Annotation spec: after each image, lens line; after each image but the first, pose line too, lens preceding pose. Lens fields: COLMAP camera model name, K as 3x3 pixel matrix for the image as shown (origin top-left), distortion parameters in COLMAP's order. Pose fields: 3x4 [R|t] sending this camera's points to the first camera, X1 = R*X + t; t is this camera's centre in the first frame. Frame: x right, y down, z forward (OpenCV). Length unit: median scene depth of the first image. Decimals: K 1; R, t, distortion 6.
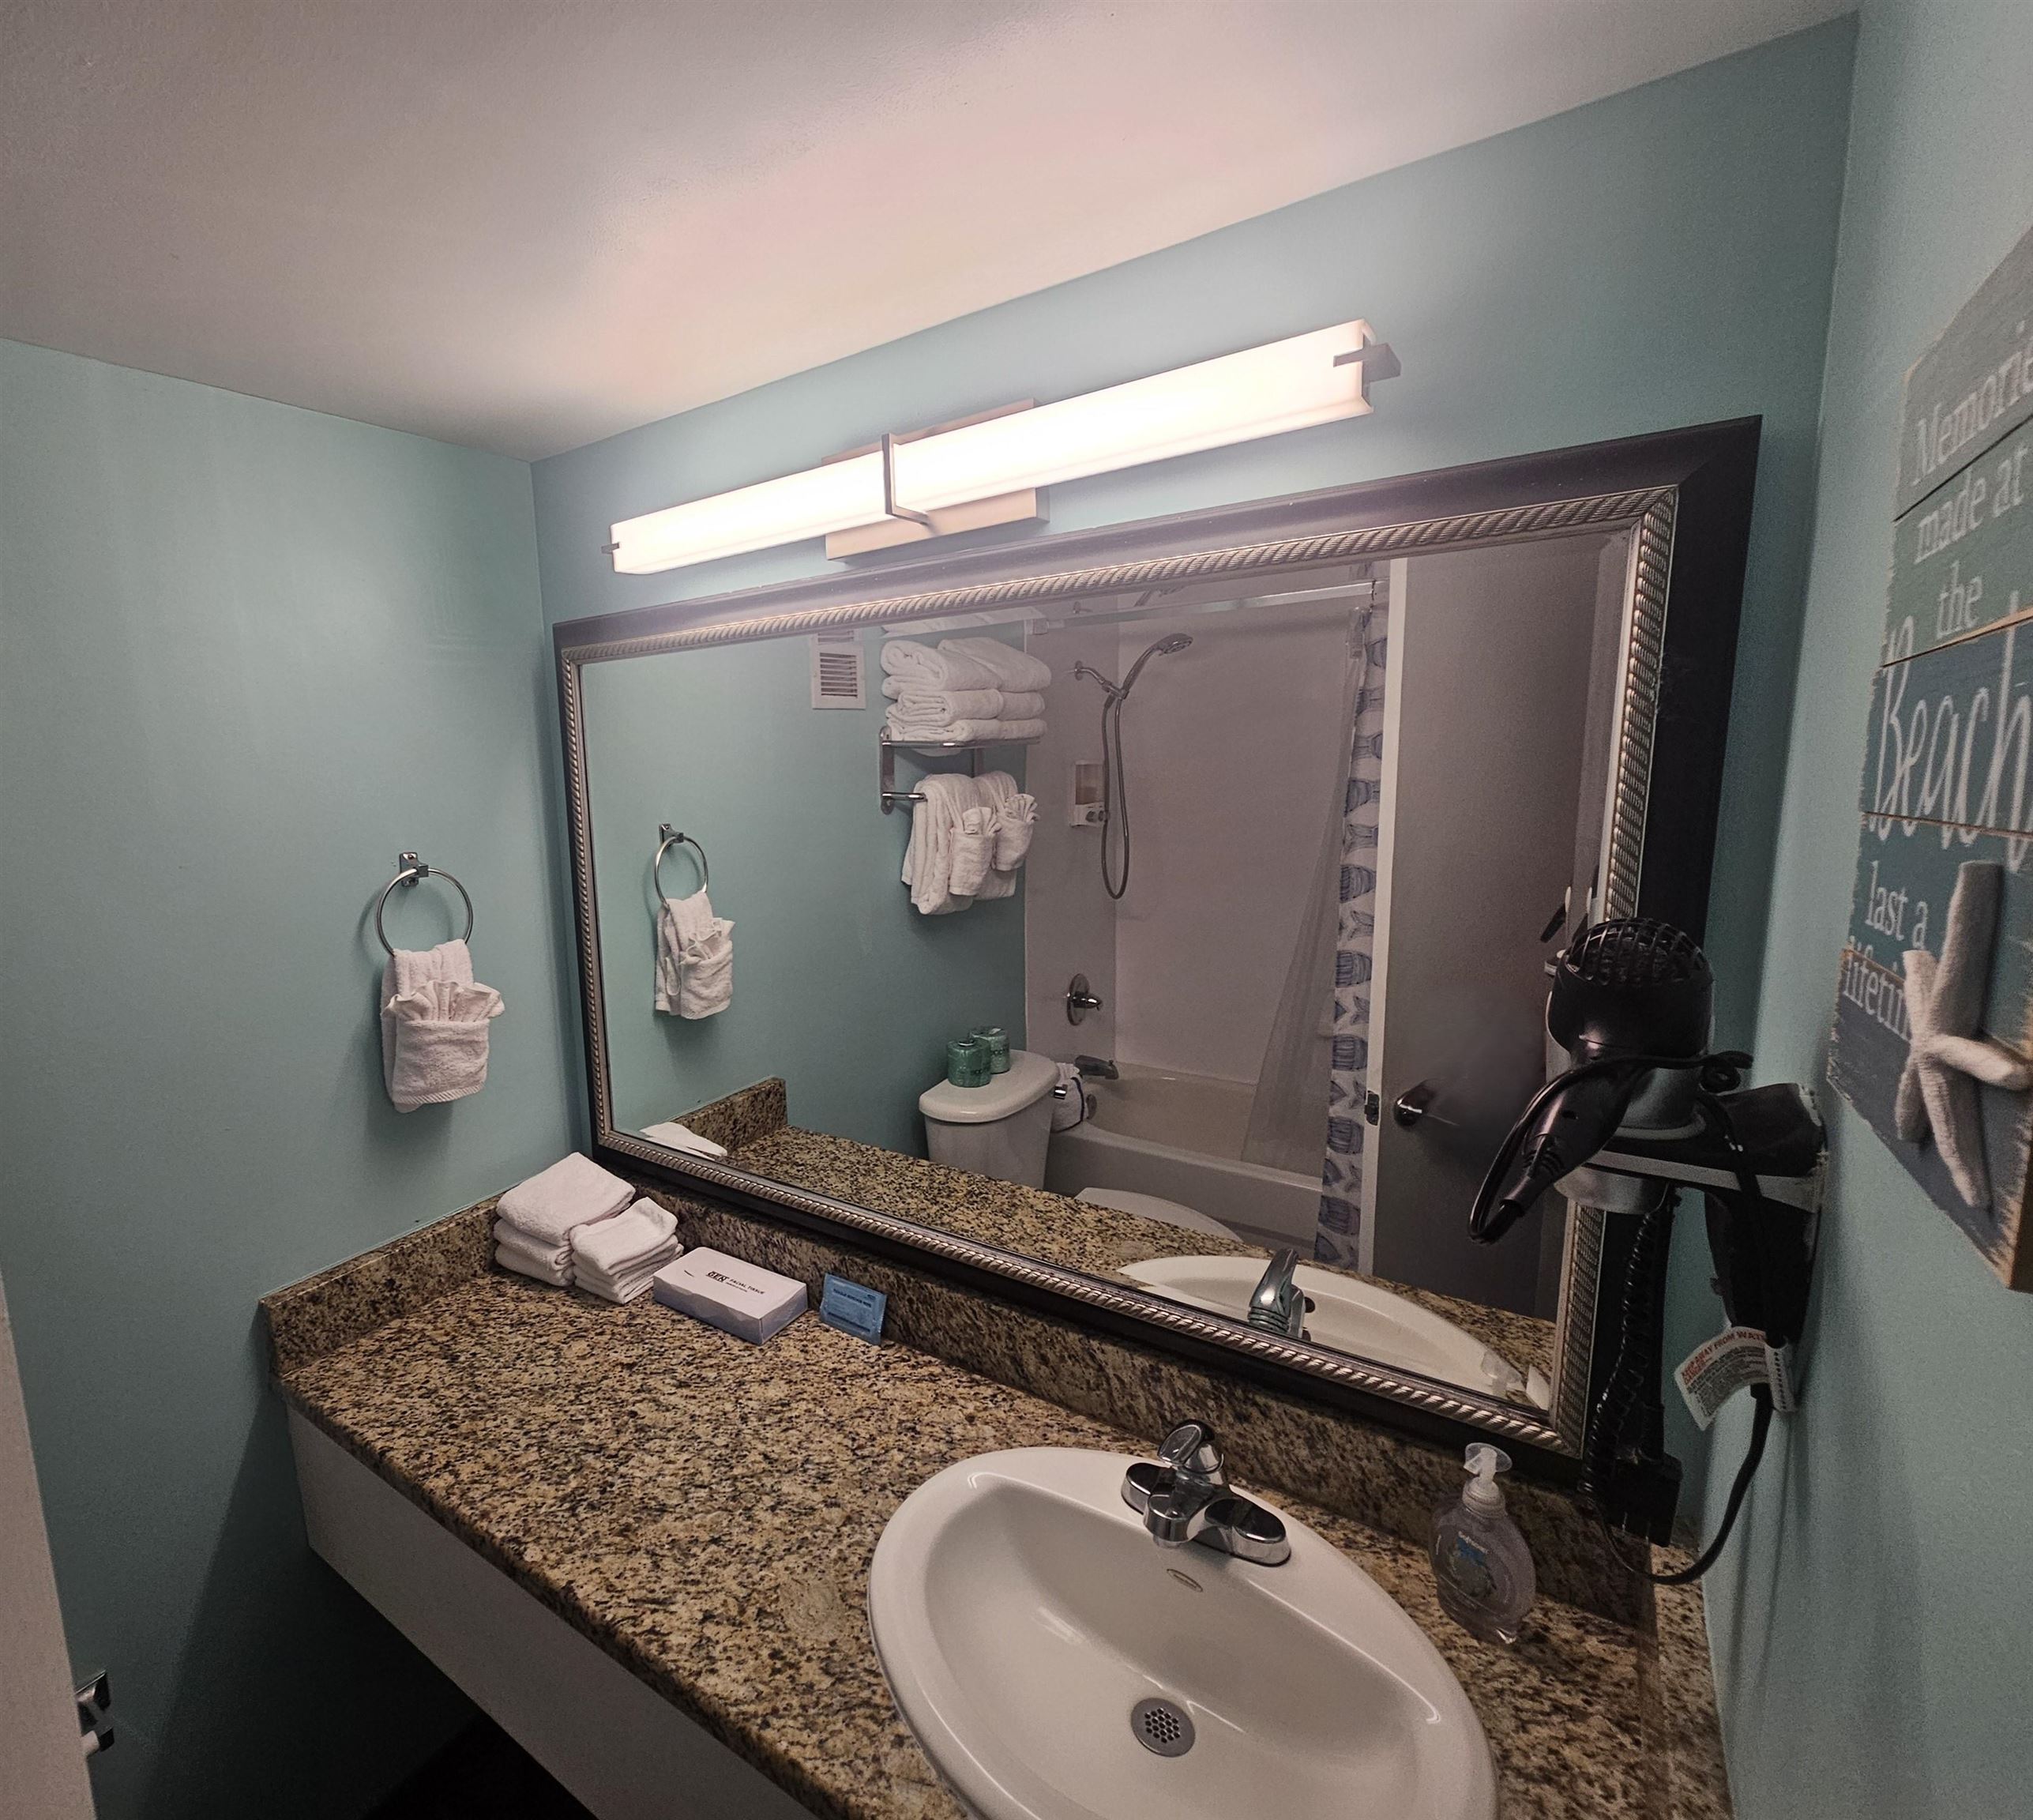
lens RADIAL K [[976.0, 0, 825.0], [0, 976.0, 908.3], [0, 0, 1]] dist [0.002155, -0.000255]
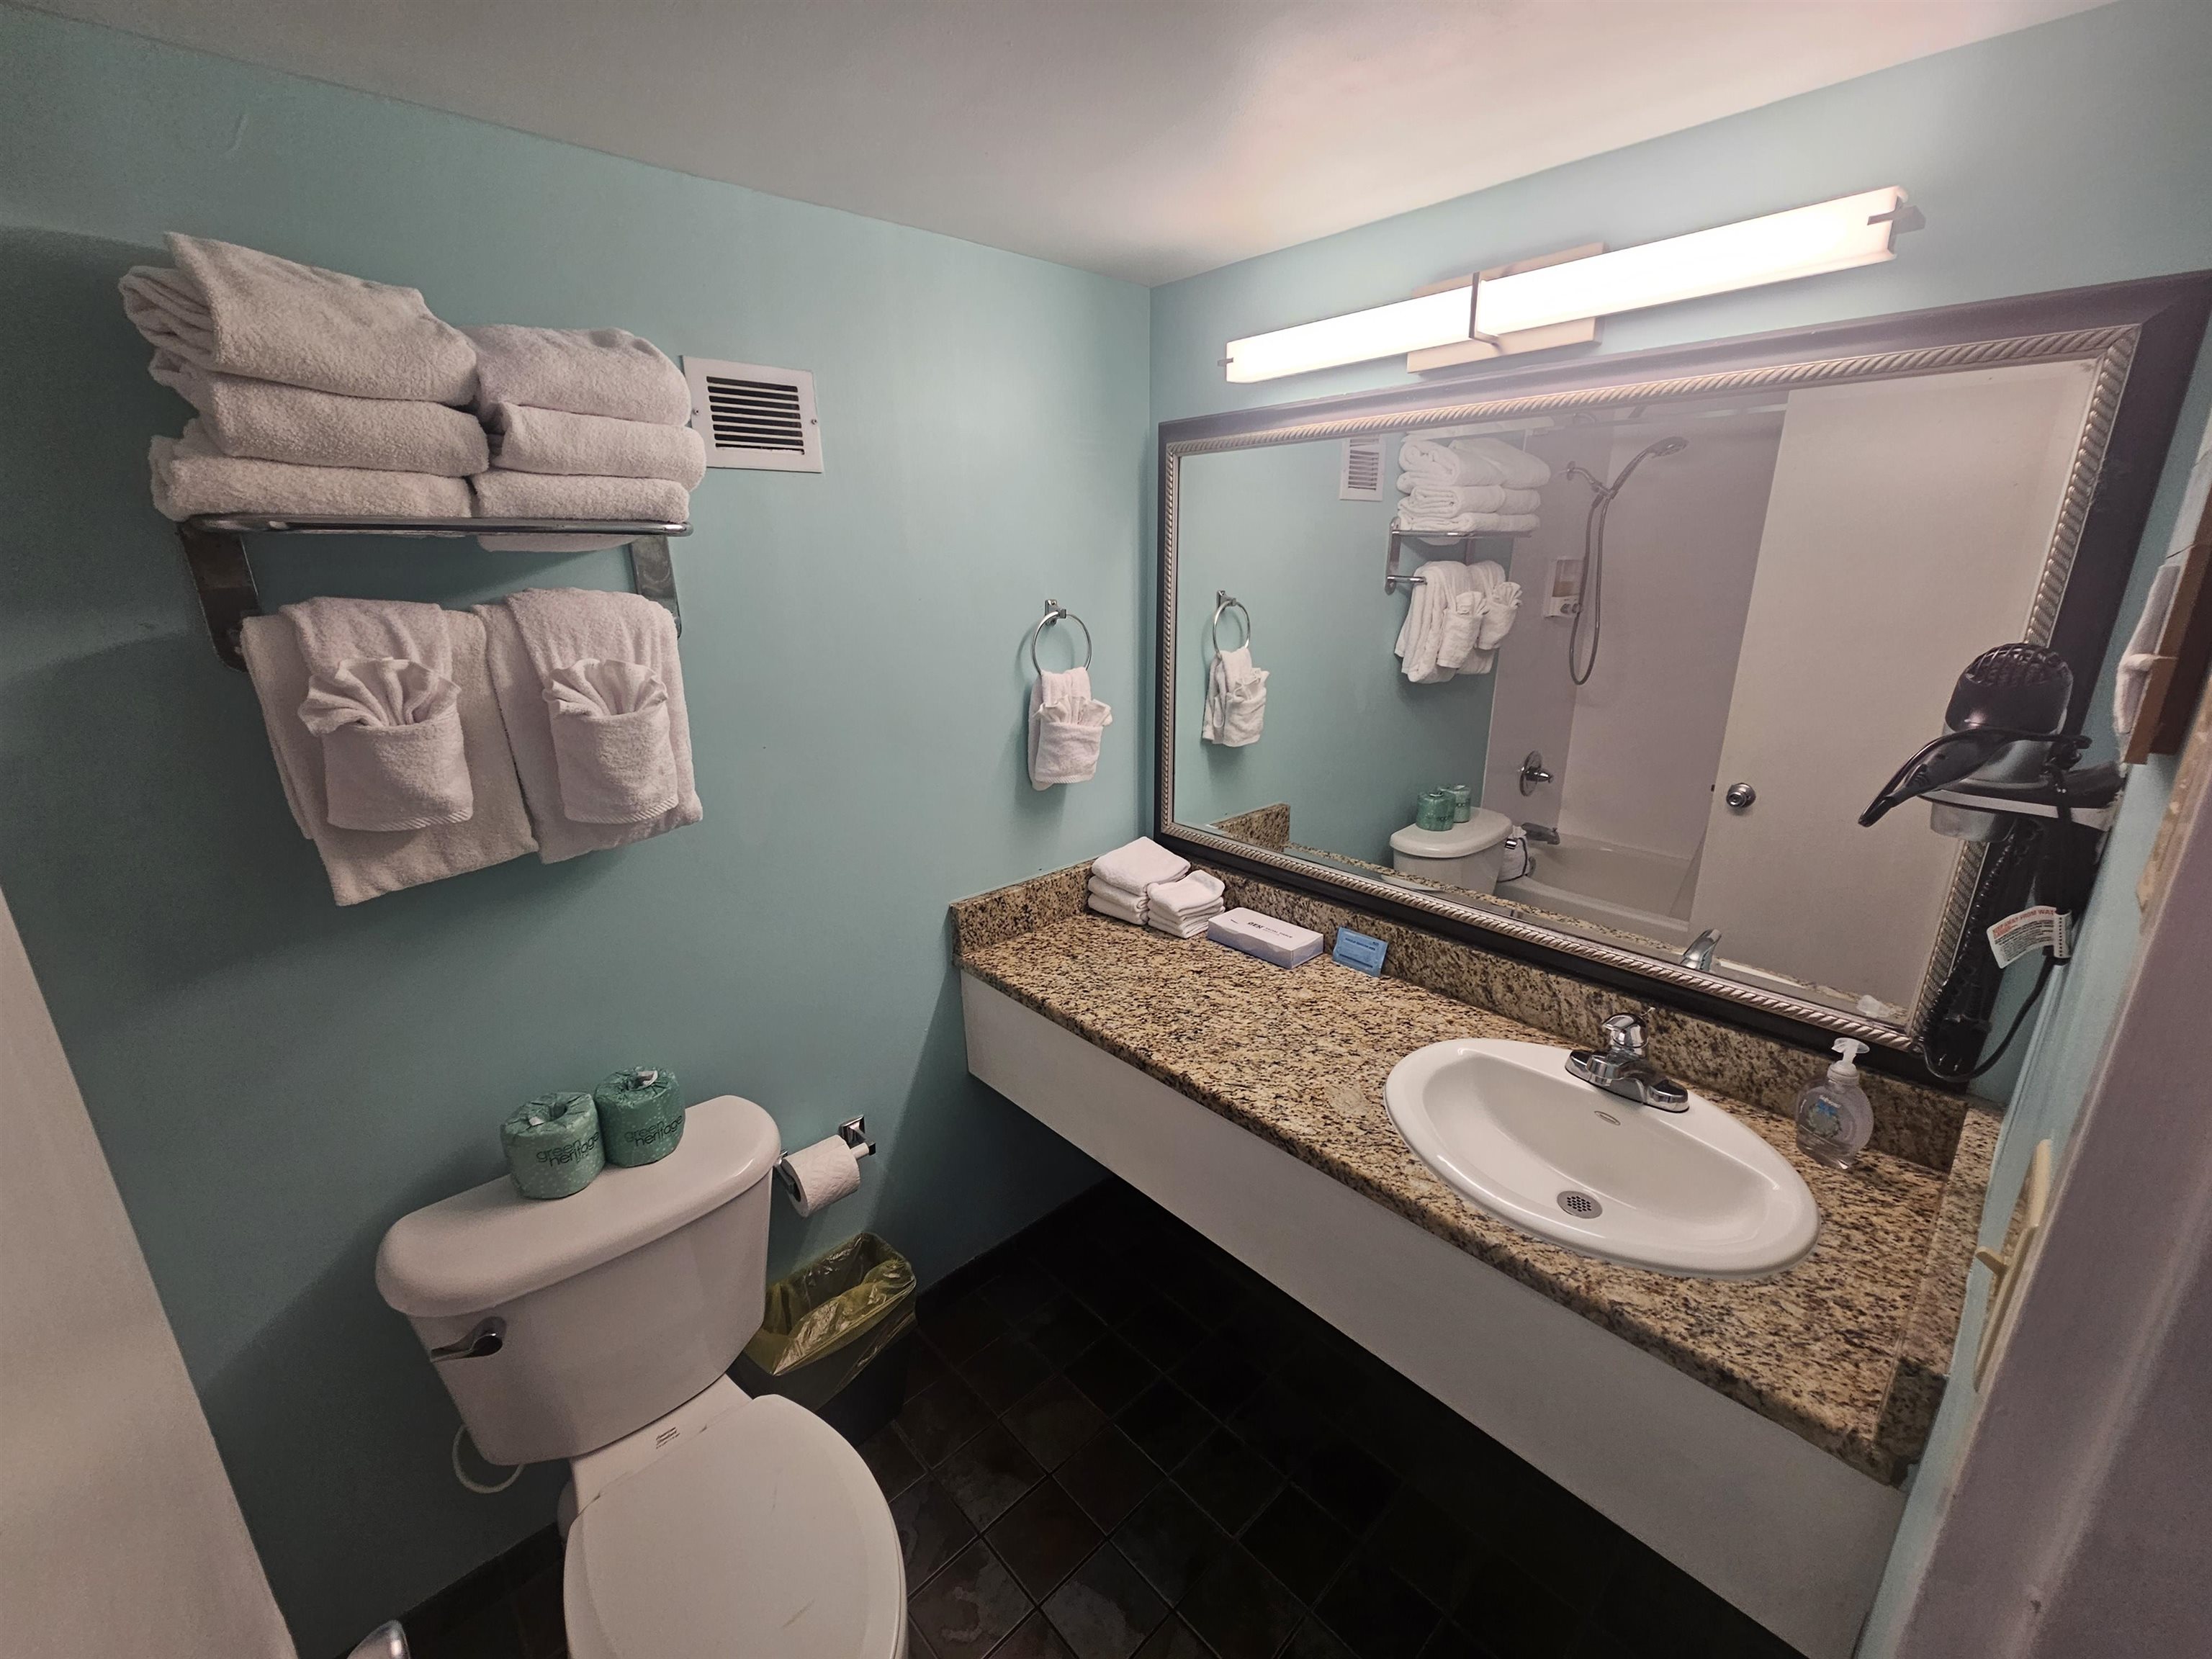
lens RADIAL K [[904.4, 0, 1107.0], [0, 904.4, 832.8], [0, 0, 1]] dist [0.000498, -0.000002]
pose [[0.985203, 0.078521, -0.152347, -0.144977], [-0.055918, 0.987502, 0.147352, 0.079876], [0.162013, -0.136653, 0.977281, -0.284694]]
